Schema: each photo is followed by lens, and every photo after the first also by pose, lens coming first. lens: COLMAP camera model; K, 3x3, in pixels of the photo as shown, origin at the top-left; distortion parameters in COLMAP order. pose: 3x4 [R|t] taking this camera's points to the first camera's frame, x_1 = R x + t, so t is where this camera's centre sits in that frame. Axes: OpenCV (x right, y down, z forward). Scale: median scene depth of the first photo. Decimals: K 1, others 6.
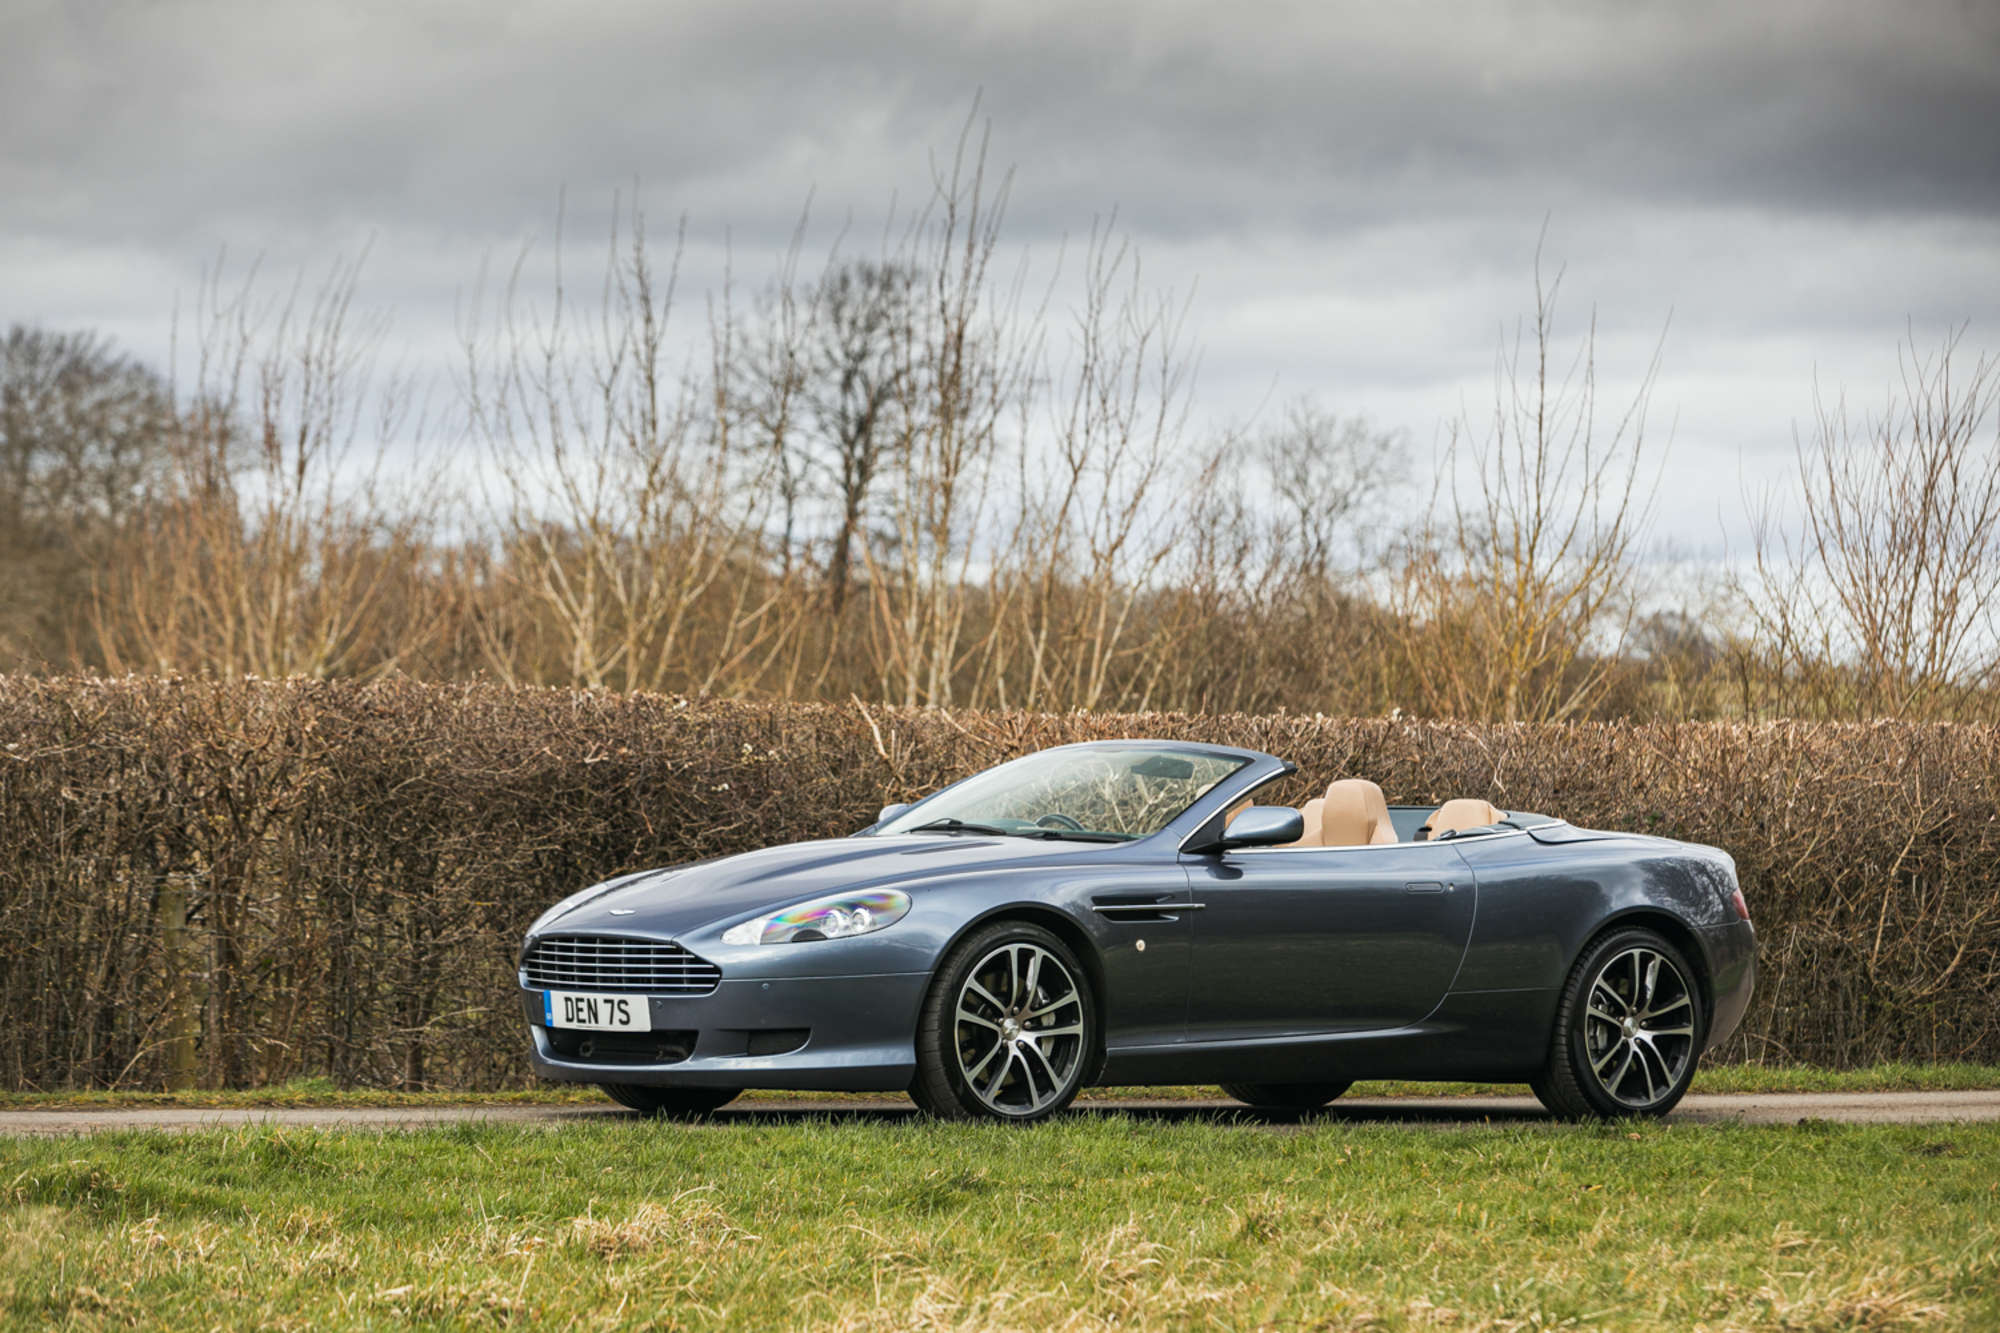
lens RADIAL K [[6912.4, 0, 1000.0], [0, 6912.4, 666.5], [0, 0, 1]] dist [-0.122828, 0.461165]
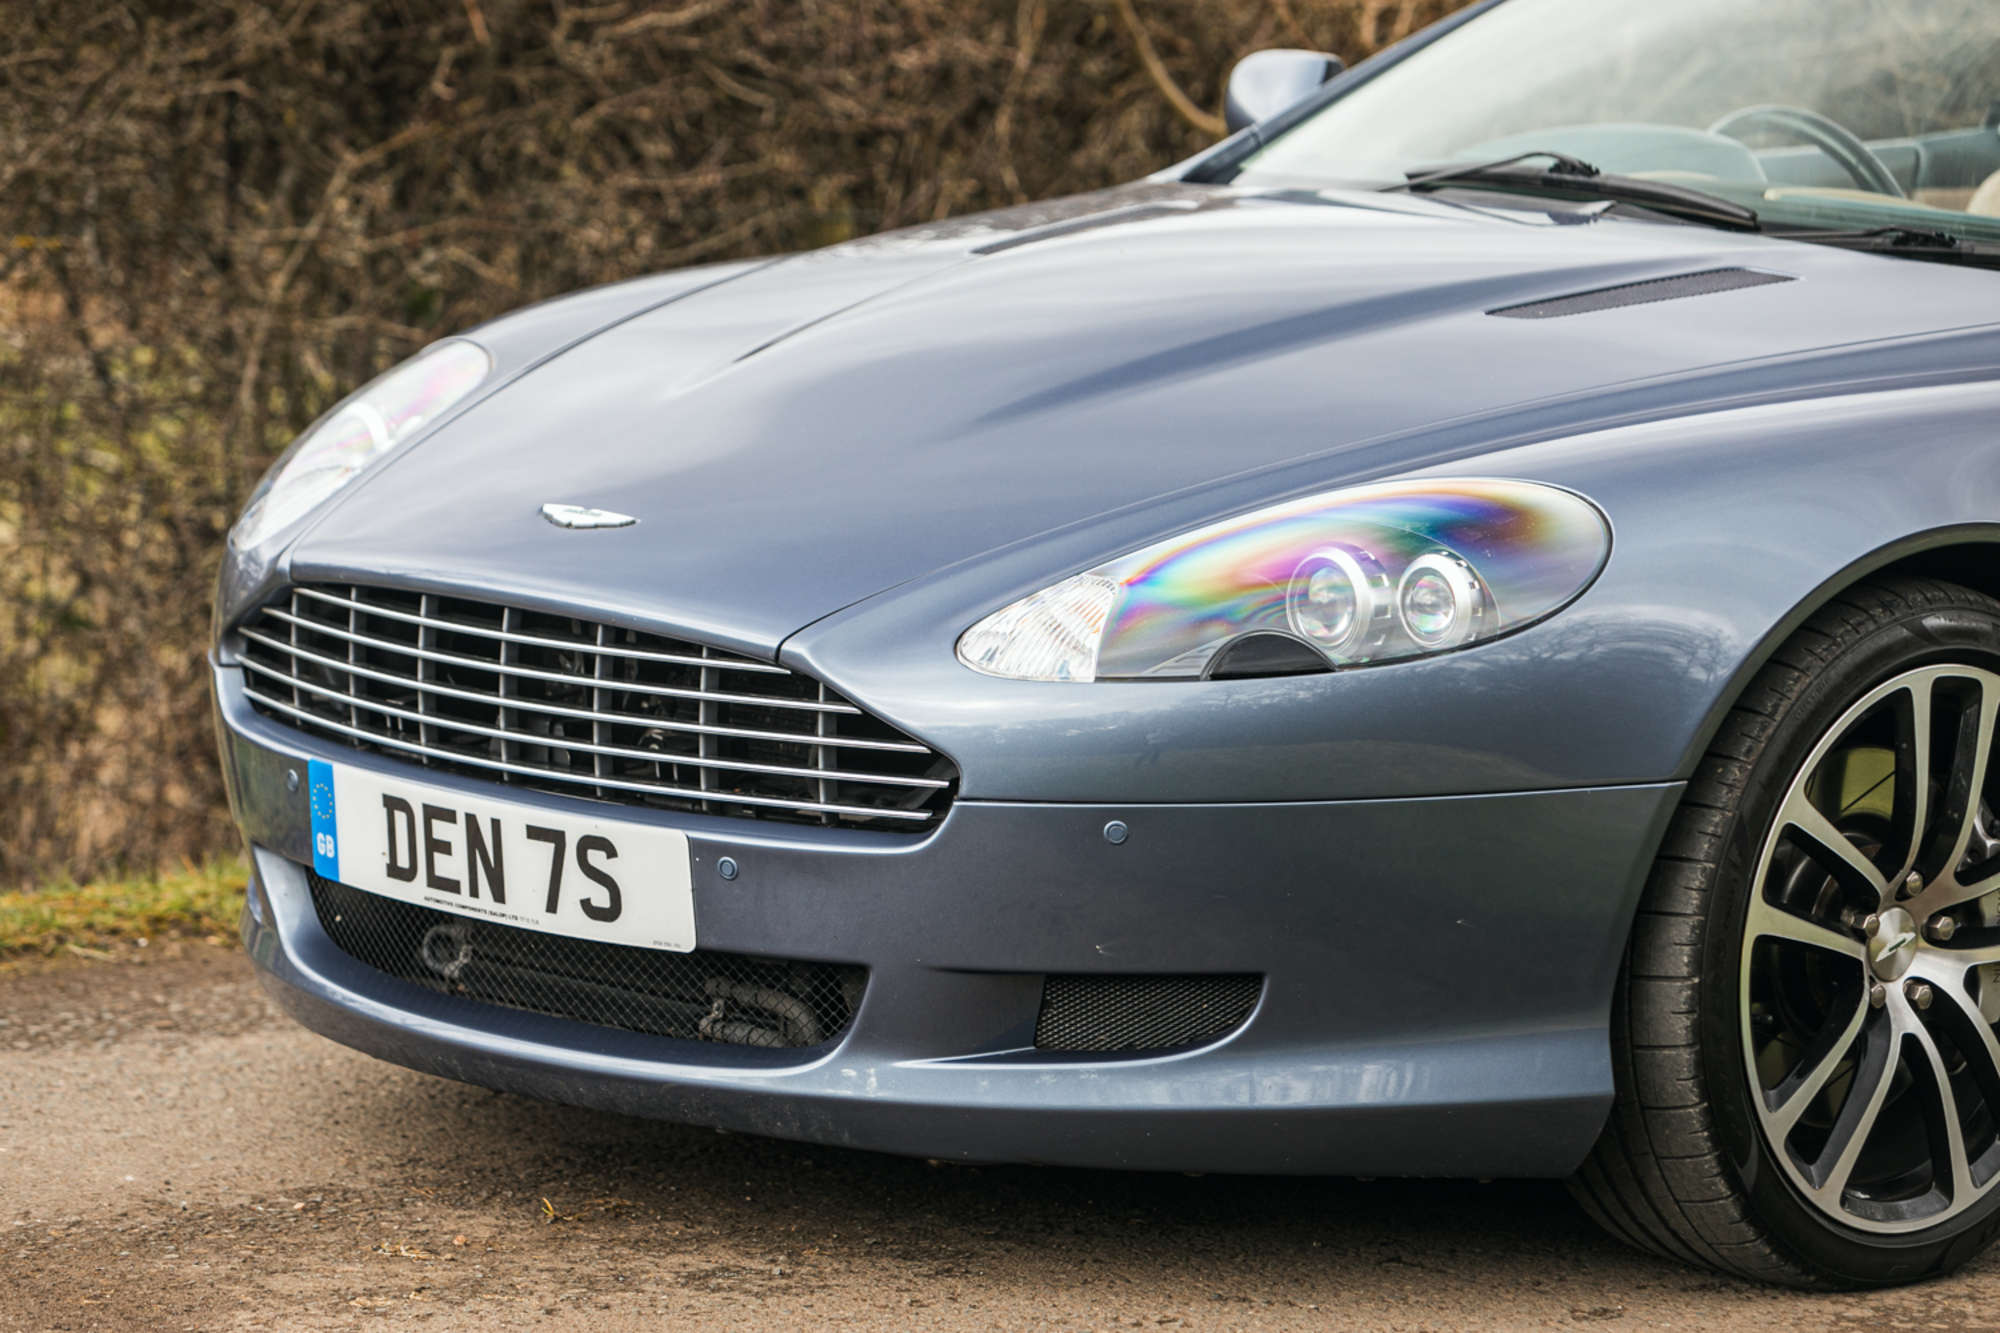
lens RADIAL K [[8308.6, 0, 1000.0], [0, 8308.6, 666.5], [0, 0, 1]] dist [-0.089719, -3.352950]
pose [[0.997599, 0.019491, 0.066450, -0.061048], [-0.029148, 0.988615, 0.147616, -0.011043], [-0.062816, -0.149198, 0.986810, 0.654352]]
